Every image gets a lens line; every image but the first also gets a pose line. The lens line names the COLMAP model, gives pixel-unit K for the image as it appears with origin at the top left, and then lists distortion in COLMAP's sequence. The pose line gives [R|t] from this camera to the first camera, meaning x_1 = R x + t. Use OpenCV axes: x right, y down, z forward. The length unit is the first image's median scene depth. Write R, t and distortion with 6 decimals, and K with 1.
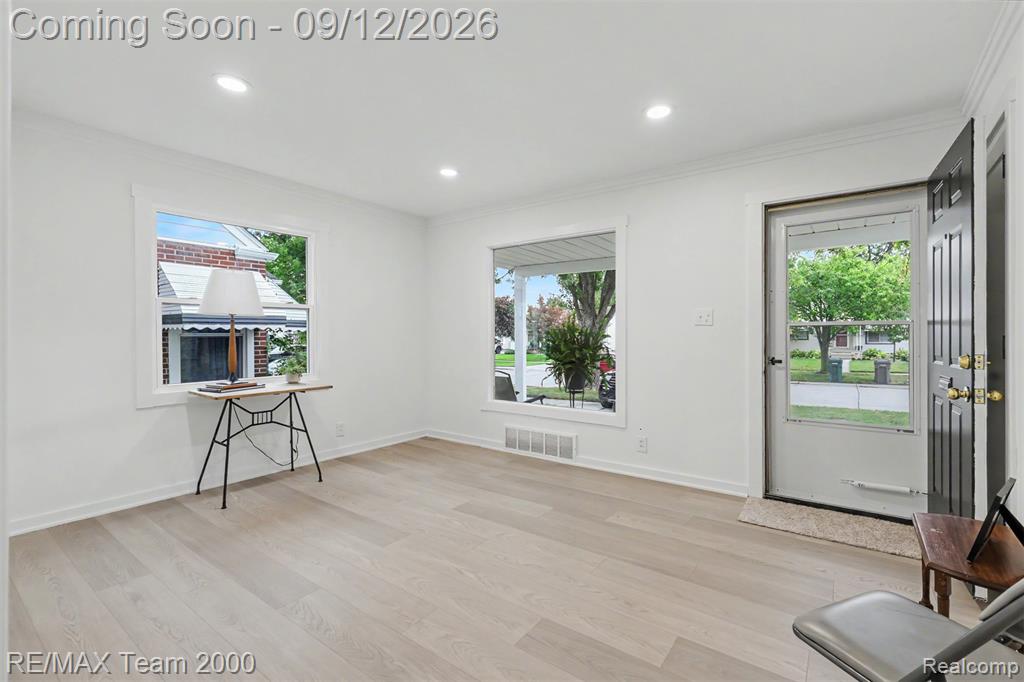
lens RADIAL K [[444.7, 0, 517.1], [0, 444.7, 340.1], [0, 0, 1]] dist [-0.005221, -0.000740]
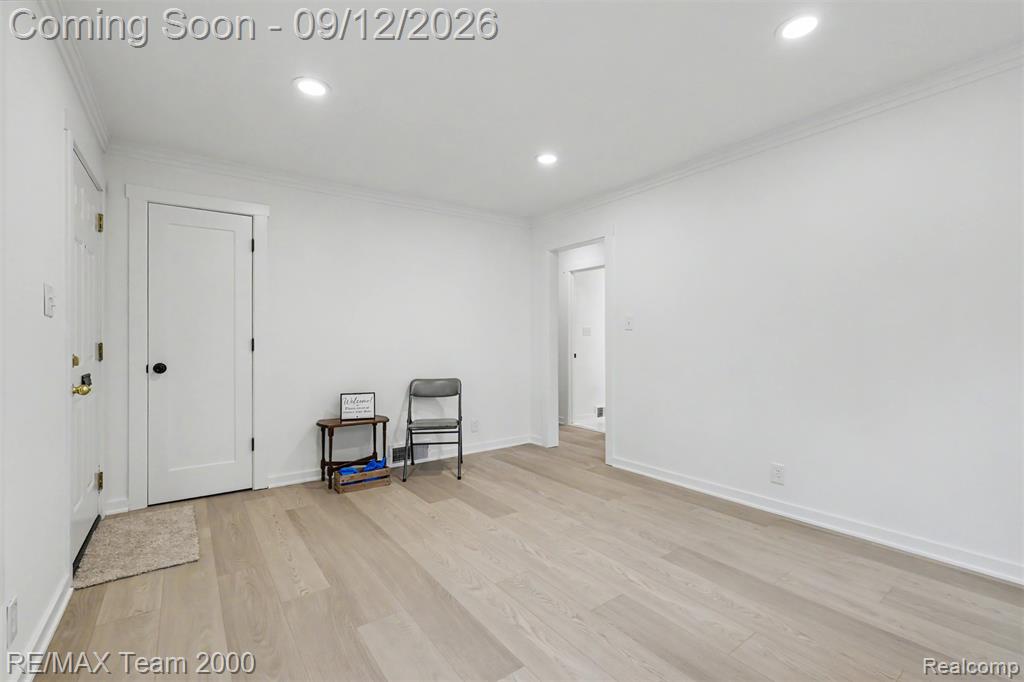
lens RADIAL K [[444.4, 0, 509.5], [0, 444.4, 337.7], [0, 0, 1]] dist [-0.000493, 0.000211]
pose [[-0.949715, 0.007254, 0.313033, -0.313205], [0.006467, 0.999973, -0.003549, -0.000790], [-0.313050, -0.001346, -0.949736, 1.582292]]
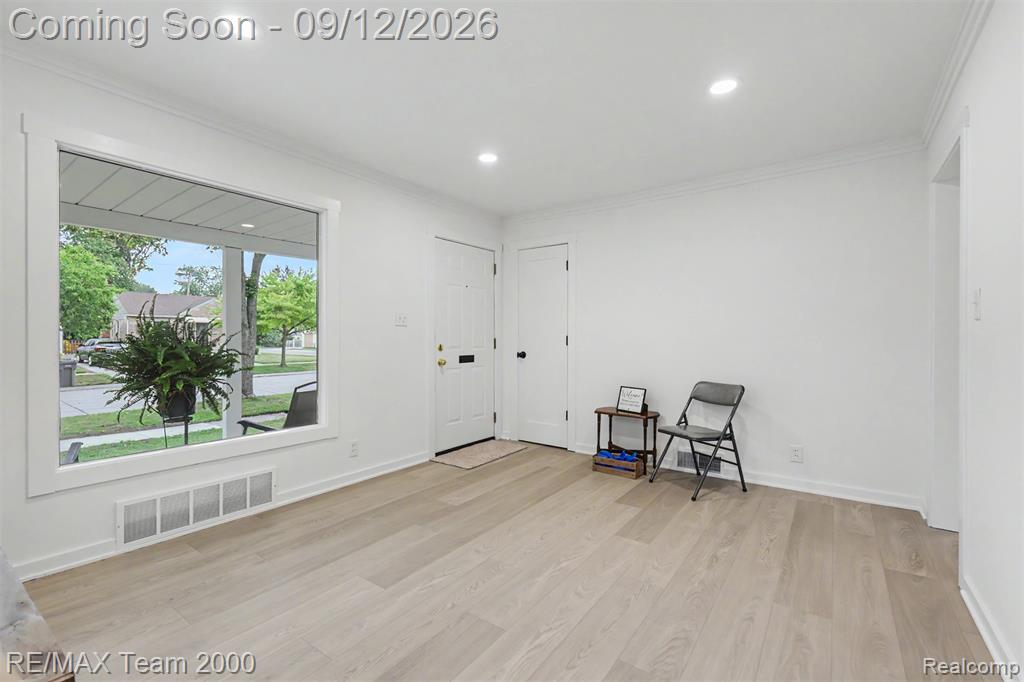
lens RADIAL K [[444.7, 0, 517.1], [0, 444.7, 340.1], [0, 0, 1]] dist [-0.005221, -0.000740]
pose [[-0.006311, -0.006268, 0.999960, -0.870280], [0.002213, 0.999978, 0.006282, -0.003395], [-0.999978, 0.002253, -0.006297, 0.848426]]
